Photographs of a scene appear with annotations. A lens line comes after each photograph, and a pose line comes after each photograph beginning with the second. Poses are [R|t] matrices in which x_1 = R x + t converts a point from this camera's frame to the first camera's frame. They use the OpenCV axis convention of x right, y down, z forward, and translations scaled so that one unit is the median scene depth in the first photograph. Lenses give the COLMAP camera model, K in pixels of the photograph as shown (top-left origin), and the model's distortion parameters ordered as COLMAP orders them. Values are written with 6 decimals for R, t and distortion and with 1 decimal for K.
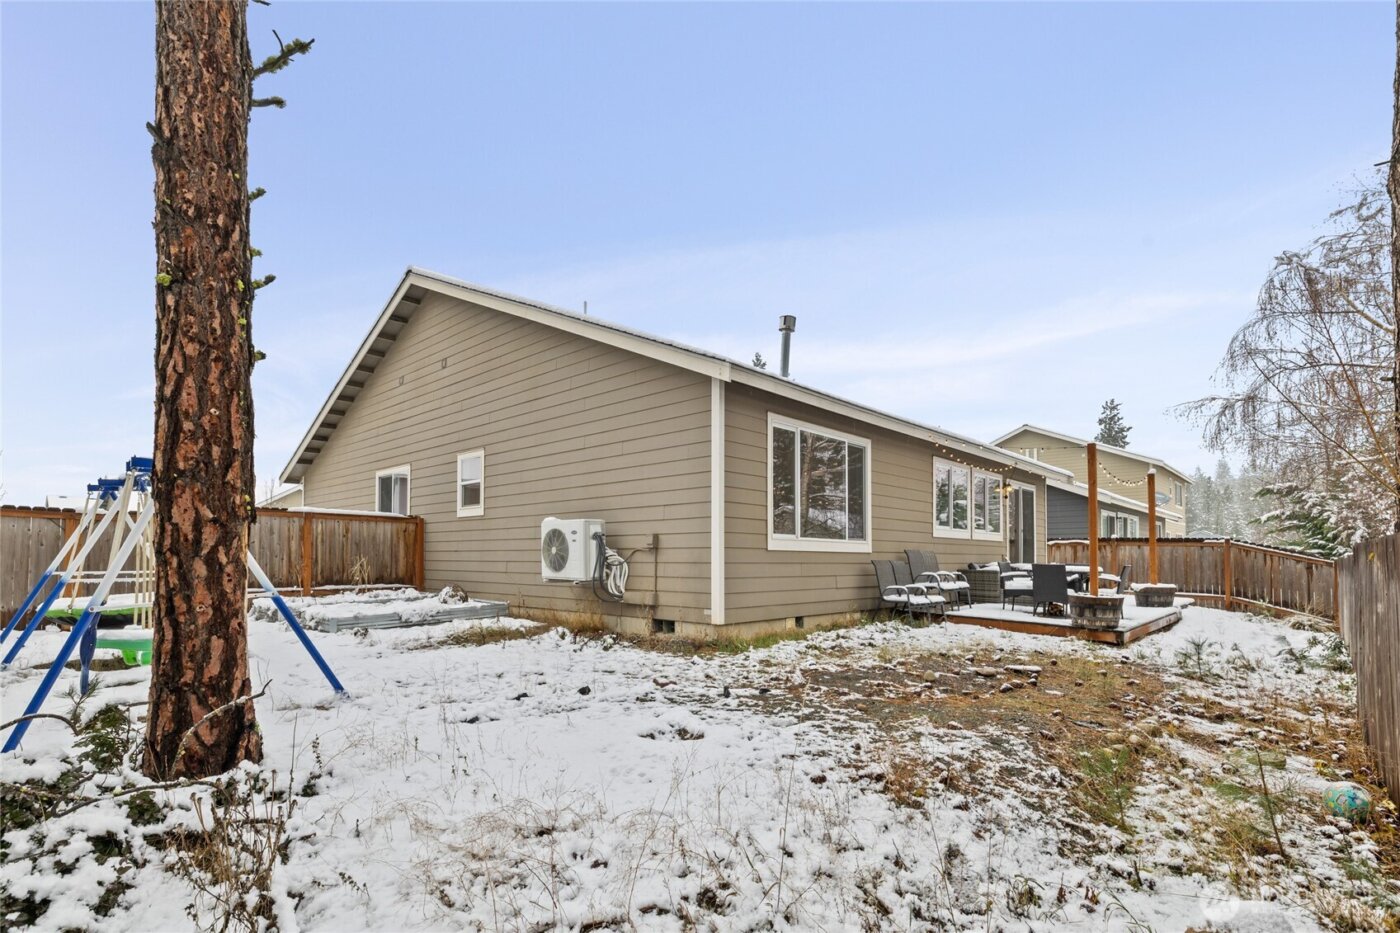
lens RADIAL K [[665.1, 0, 699.5], [0, 665.1, 522.4], [0, 0, 1]] dist [-0.000726, 0.000387]
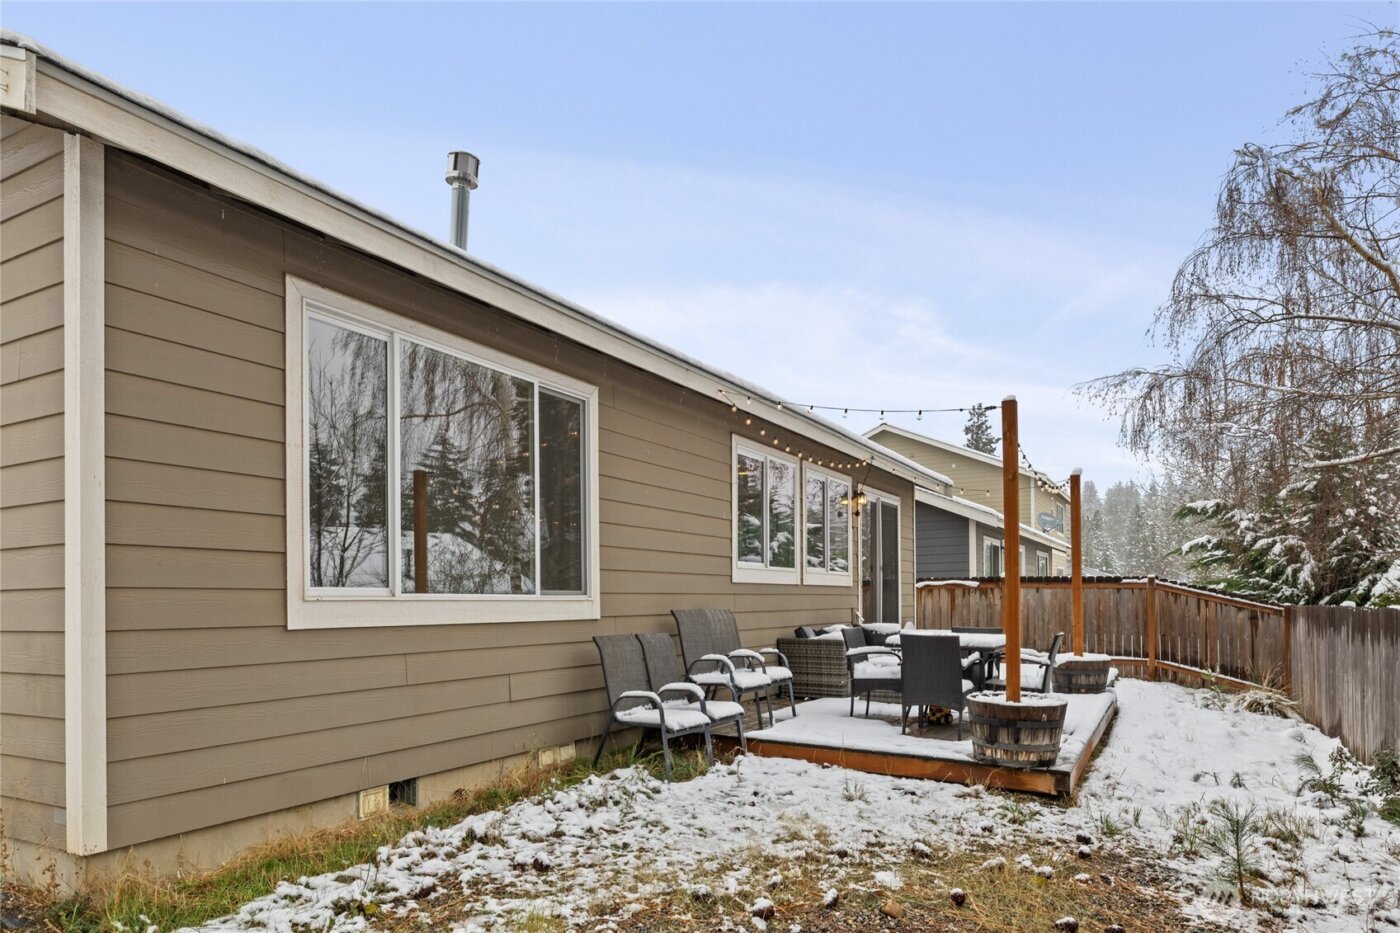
lens RADIAL K [[850.1, 0, 701.2], [0, 850.1, 569.2], [0, 0, 1]] dist [-0.003510, -0.001586]
pose [[0.969842, -0.007317, 0.243627, 0.149167], [0.003058, 0.999836, 0.017854, -0.001569], [-0.243717, -0.016570, 0.969705, 0.314594]]
